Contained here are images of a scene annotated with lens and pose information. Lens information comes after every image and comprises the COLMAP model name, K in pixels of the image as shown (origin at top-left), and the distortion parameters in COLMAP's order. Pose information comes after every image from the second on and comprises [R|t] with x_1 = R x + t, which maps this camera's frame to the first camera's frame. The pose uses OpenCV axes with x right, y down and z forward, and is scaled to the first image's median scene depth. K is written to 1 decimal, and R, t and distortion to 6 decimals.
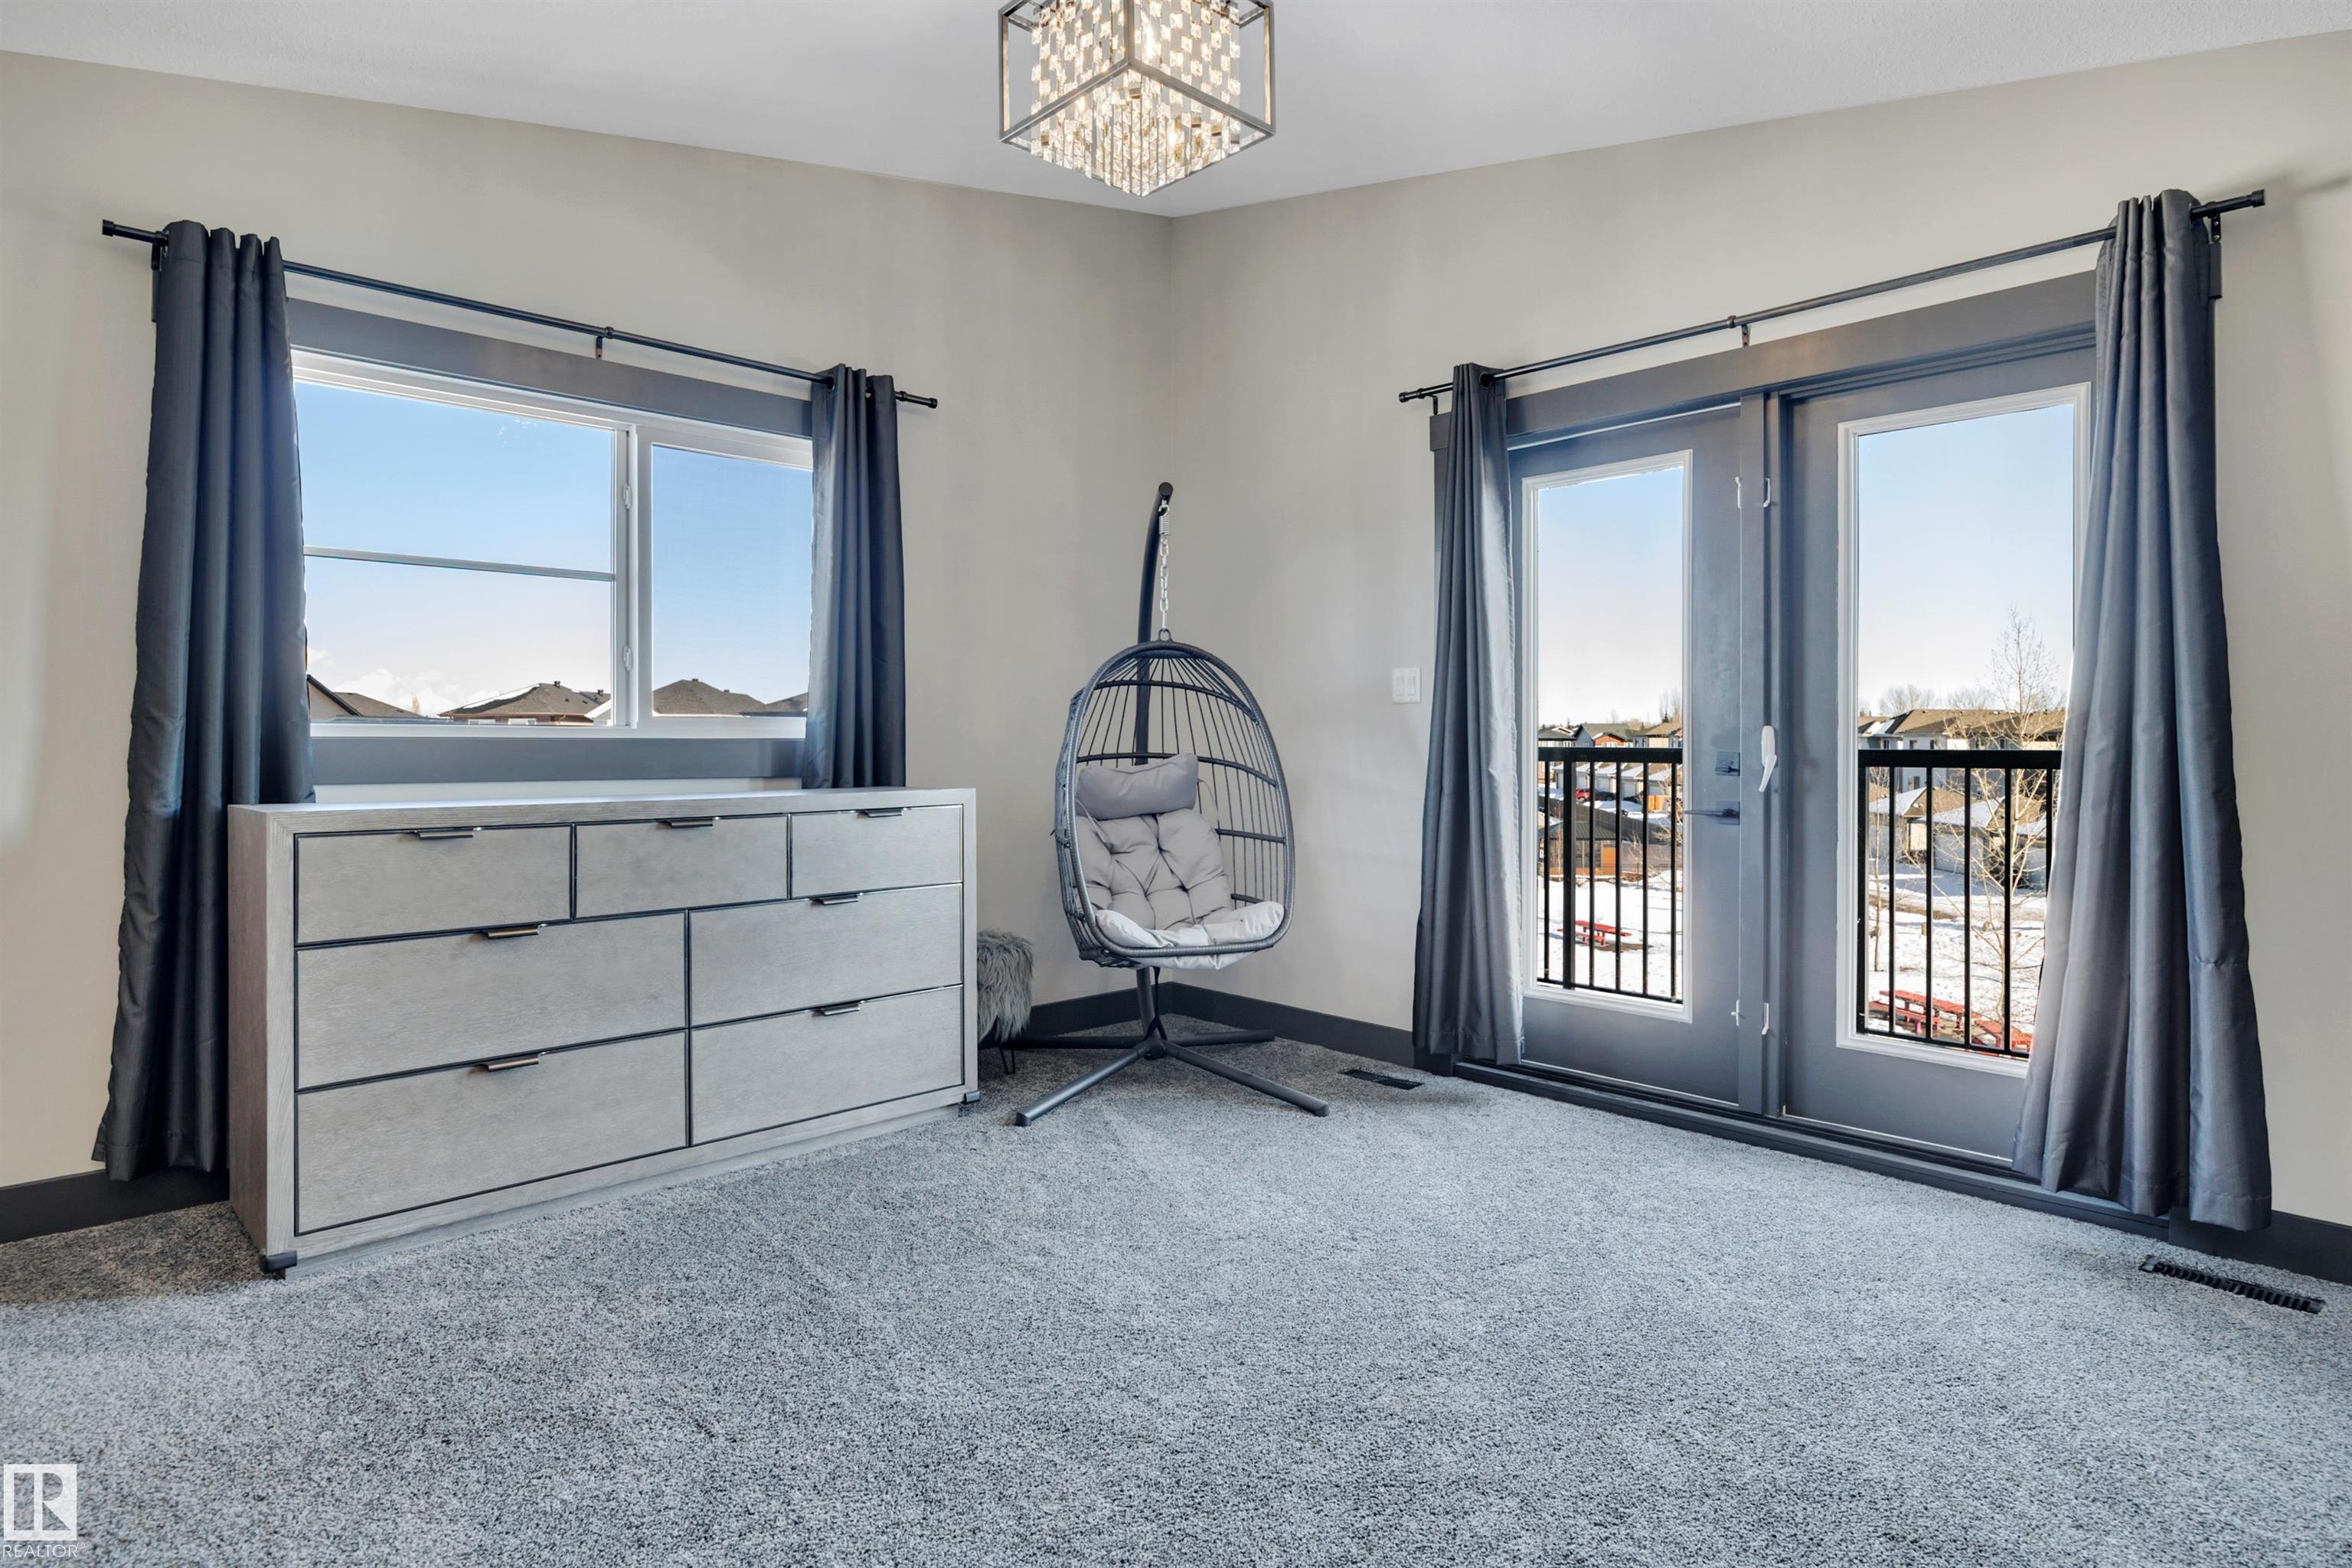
lens RADIAL K [[1275.7, 0, 1171.7], [0, 1275.7, 741.8], [0, 0, 1]] dist [-0.007255, -0.001275]
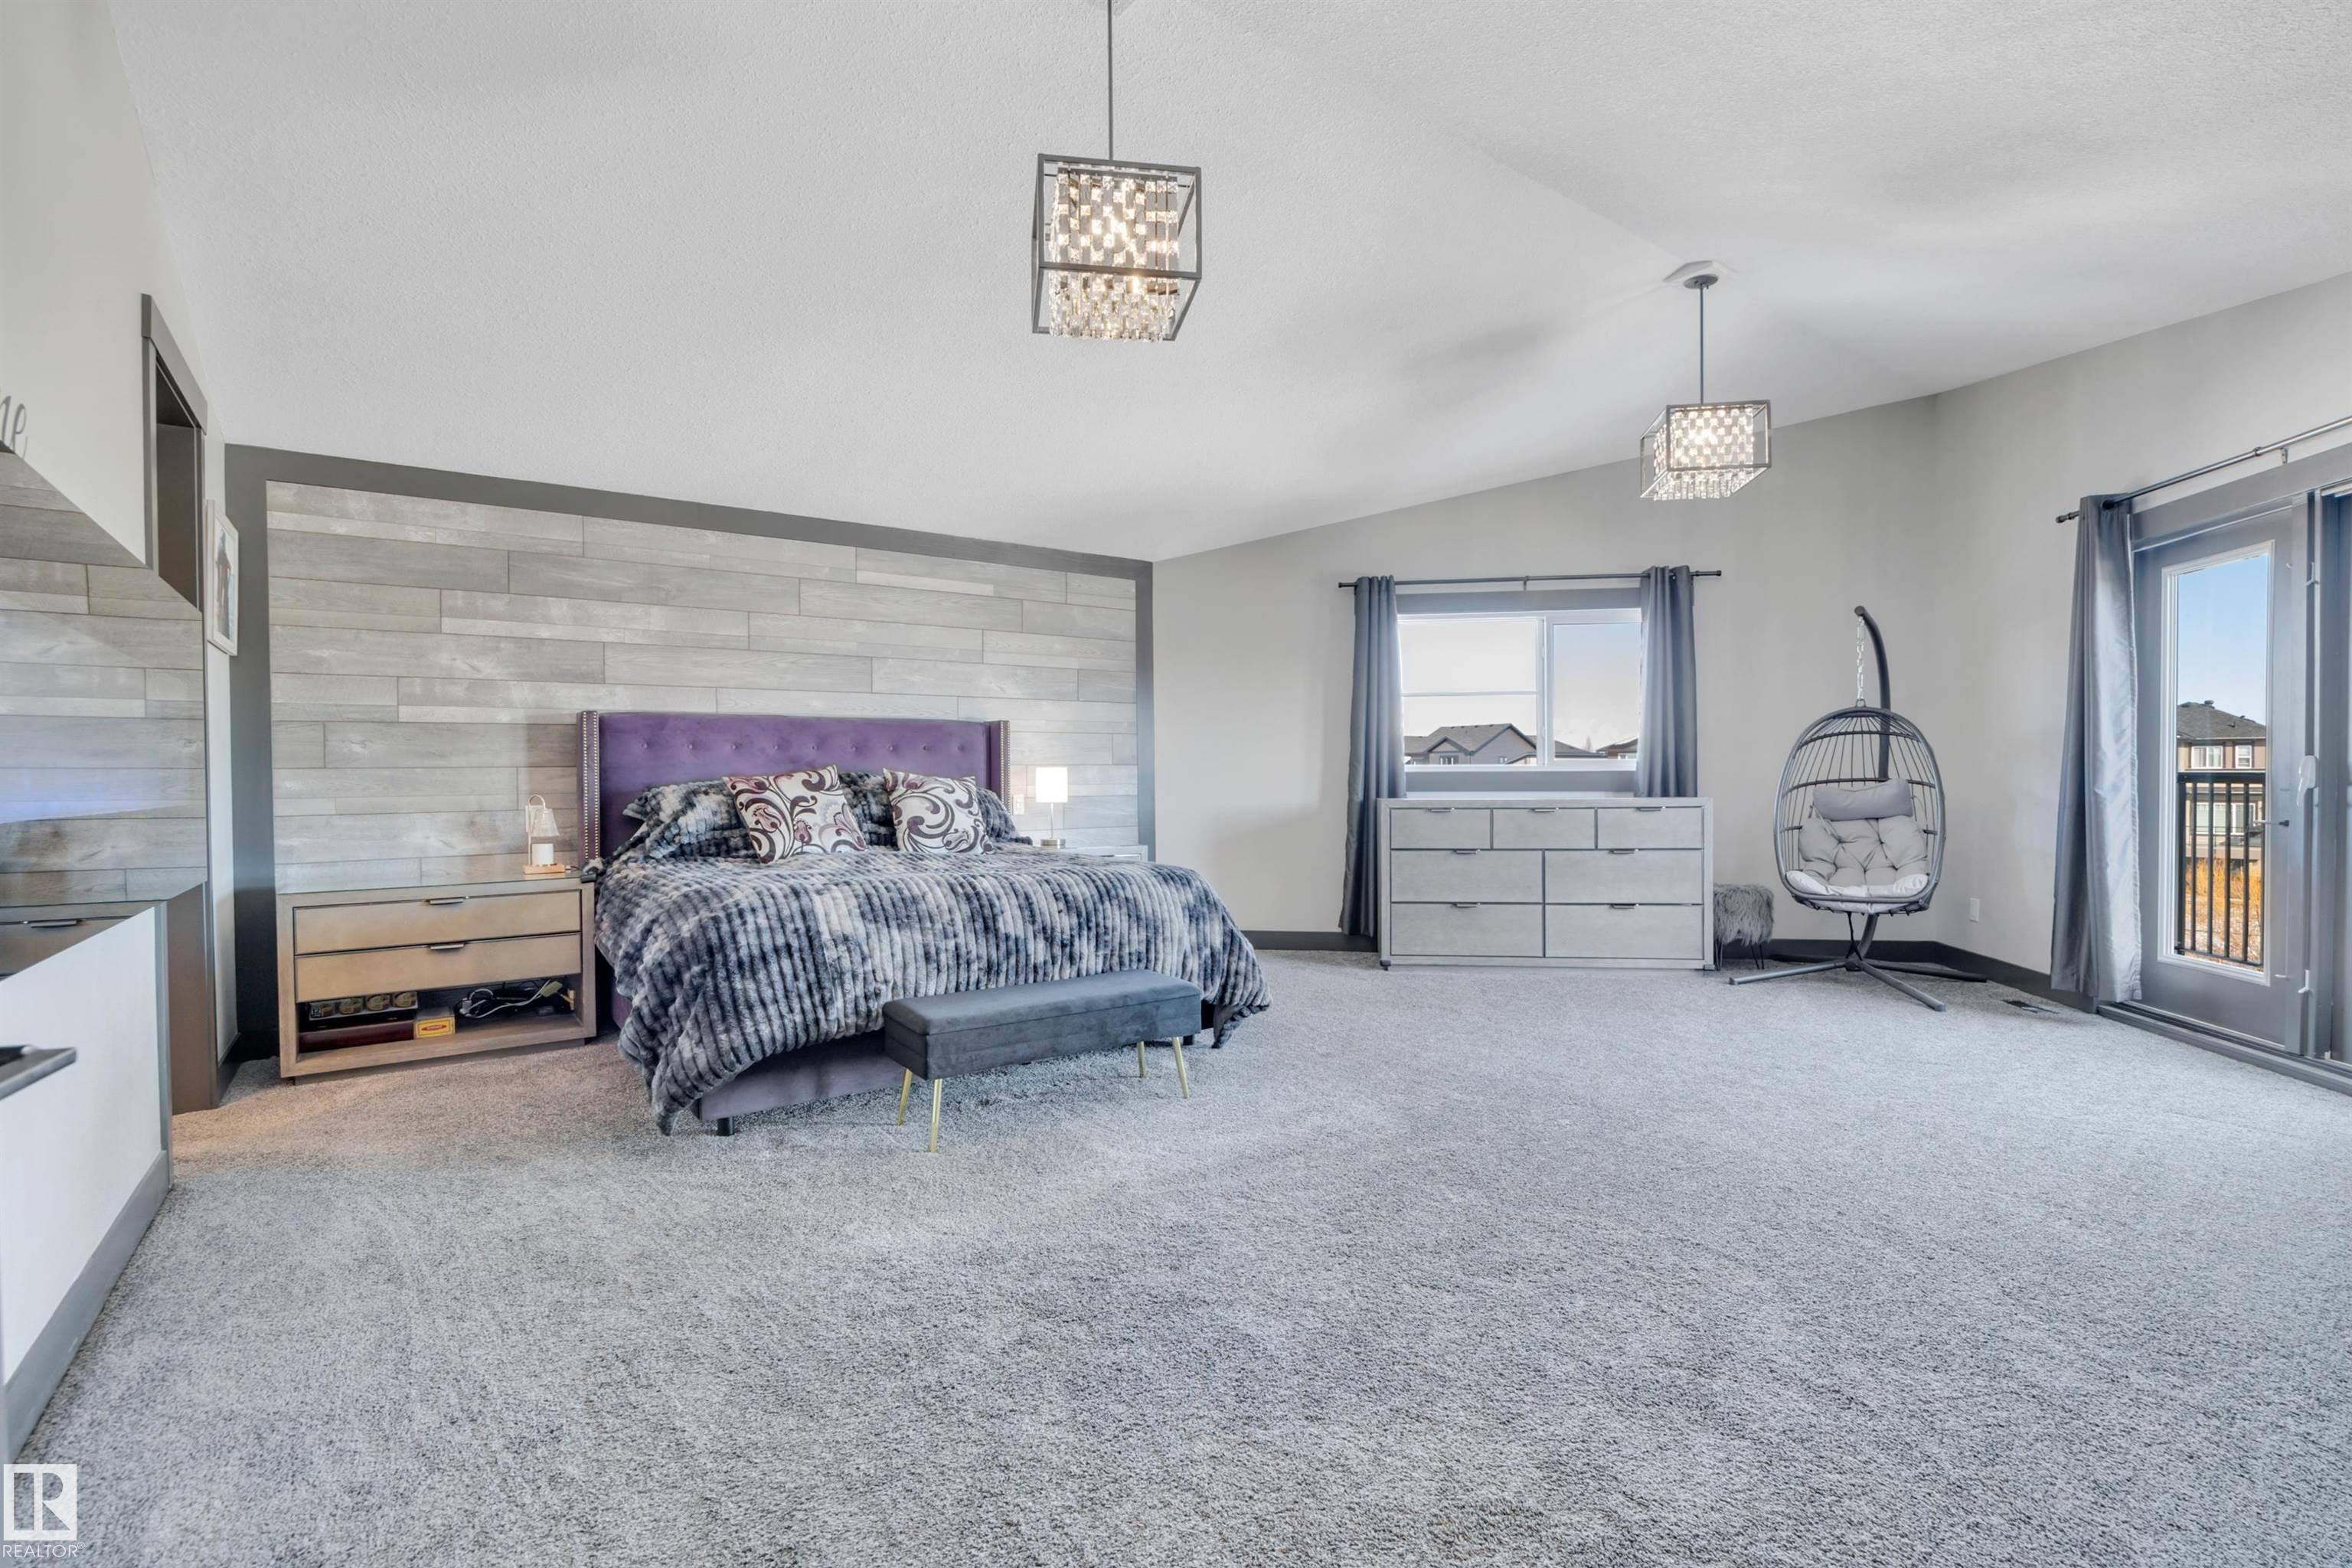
lens RADIAL K [[983.3, 0, 1185.3], [0, 983.3, 792.2], [0, 0, 1]] dist [-0.000225, 0.000073]
pose [[0.621399, 0.008952, -0.783443, 0.461611], [0.007239, 0.999826, 0.017166, -0.000299], [0.783461, -0.016338, 0.621227, -0.437802]]
